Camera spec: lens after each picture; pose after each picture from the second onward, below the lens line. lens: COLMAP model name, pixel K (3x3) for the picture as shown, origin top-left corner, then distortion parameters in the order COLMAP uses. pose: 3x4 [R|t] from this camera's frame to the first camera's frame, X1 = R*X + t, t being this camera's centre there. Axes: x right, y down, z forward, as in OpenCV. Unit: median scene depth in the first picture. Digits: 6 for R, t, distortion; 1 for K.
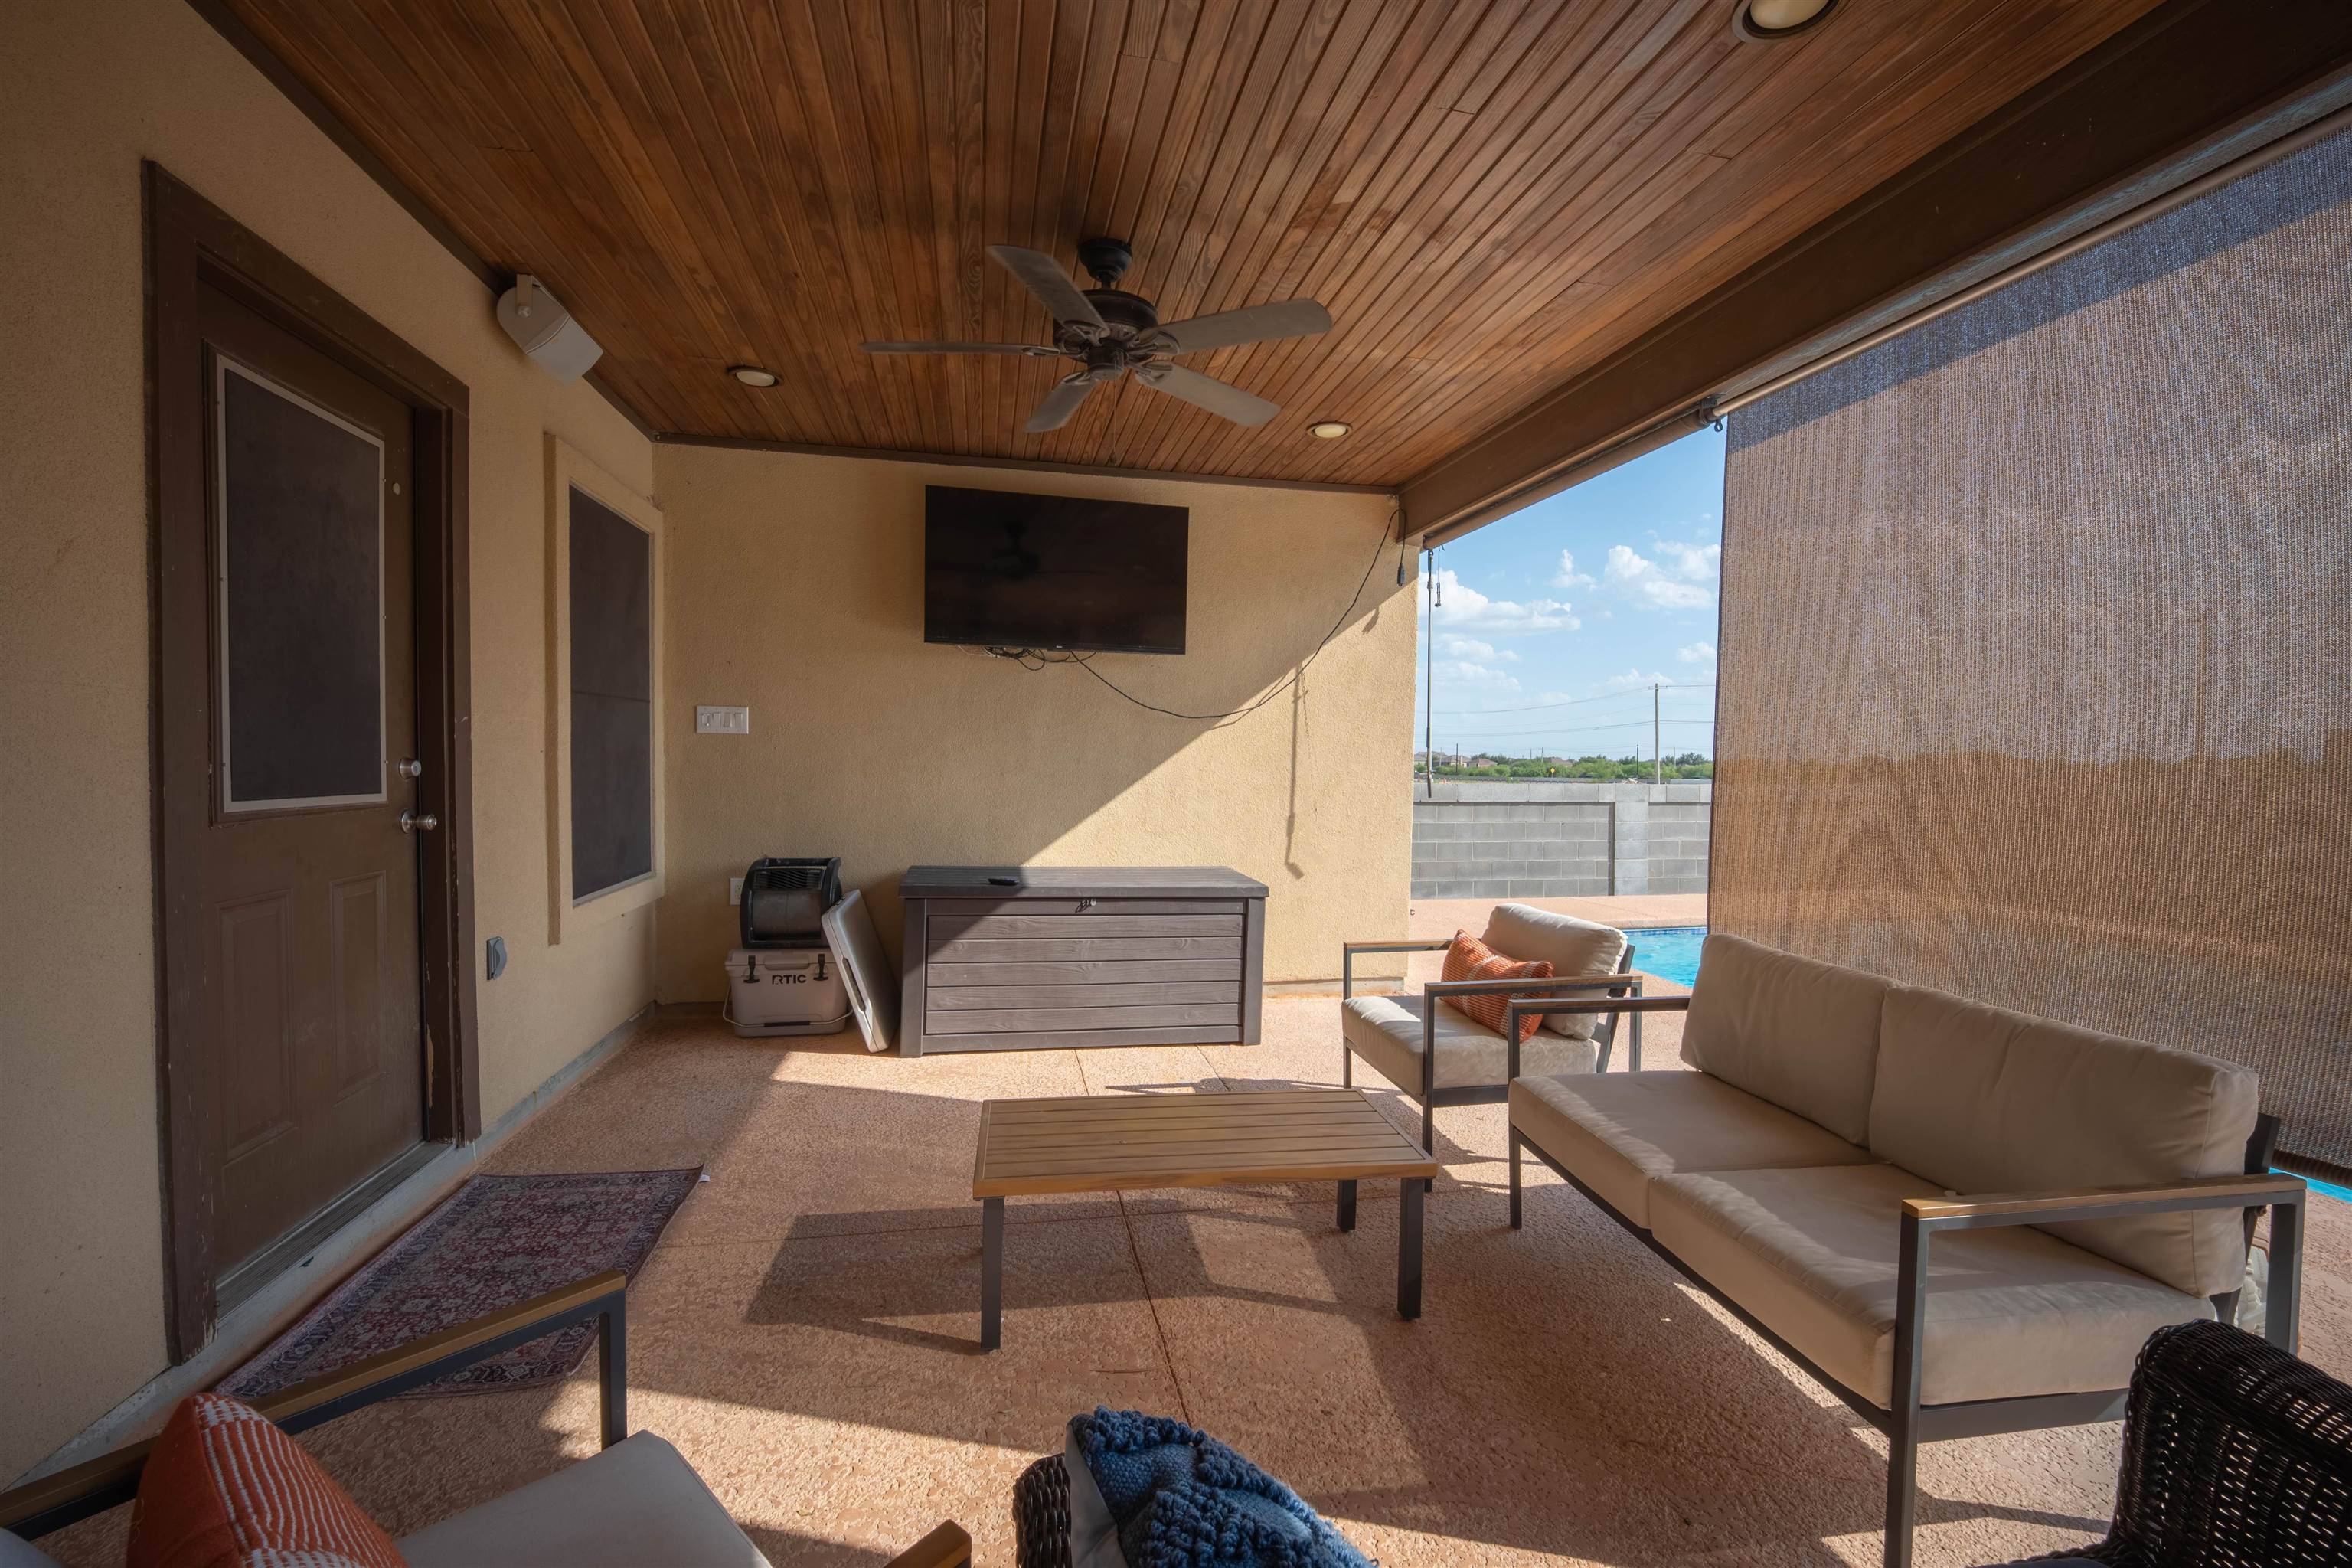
lens RADIAL K [[969.3, 0, 1195.2], [0, 969.3, 769.2], [0, 0, 1]] dist [-0.000582, -0.002854]
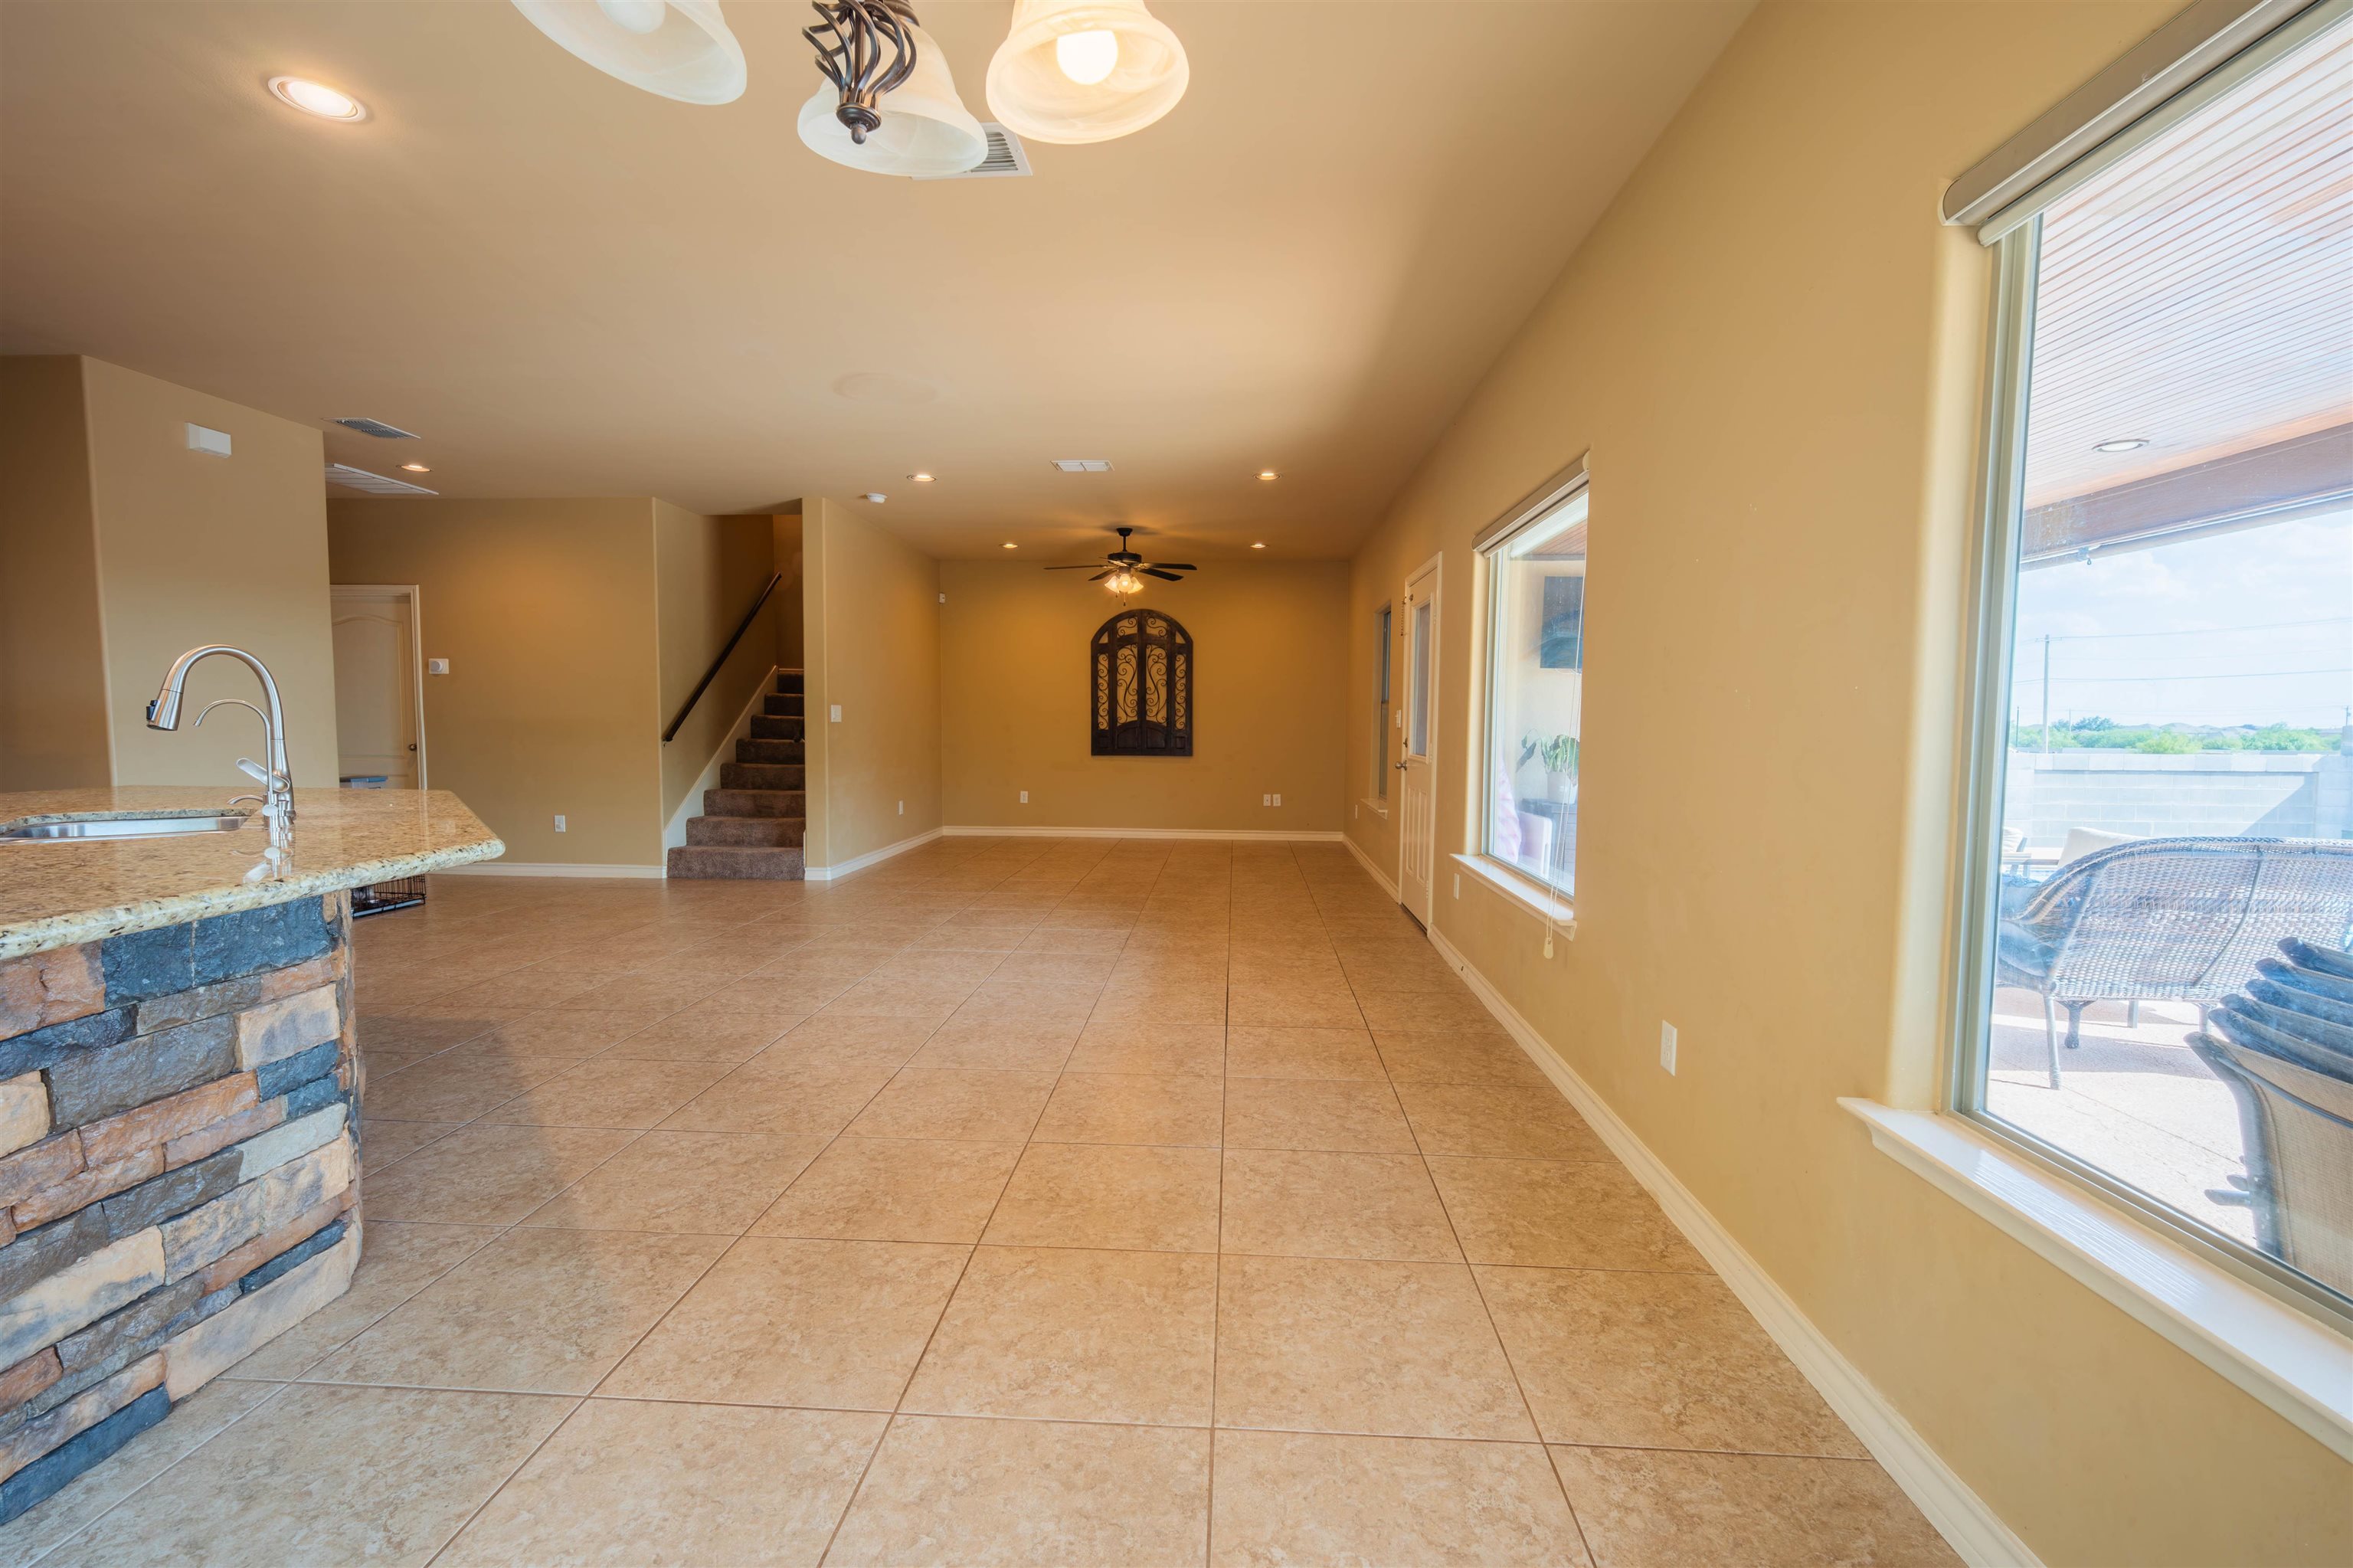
lens RADIAL K [[969.7, 0, 1168.7], [0, 969.7, 780.3], [0, 0, 1]] dist [-0.000582, -0.002854]
pose [[0.958207, 0.016749, -0.285584, -0.175422], [-0.003124, 0.998838, 0.048099, -0.003957], [0.286058, -0.045197, 0.957146, -0.376380]]
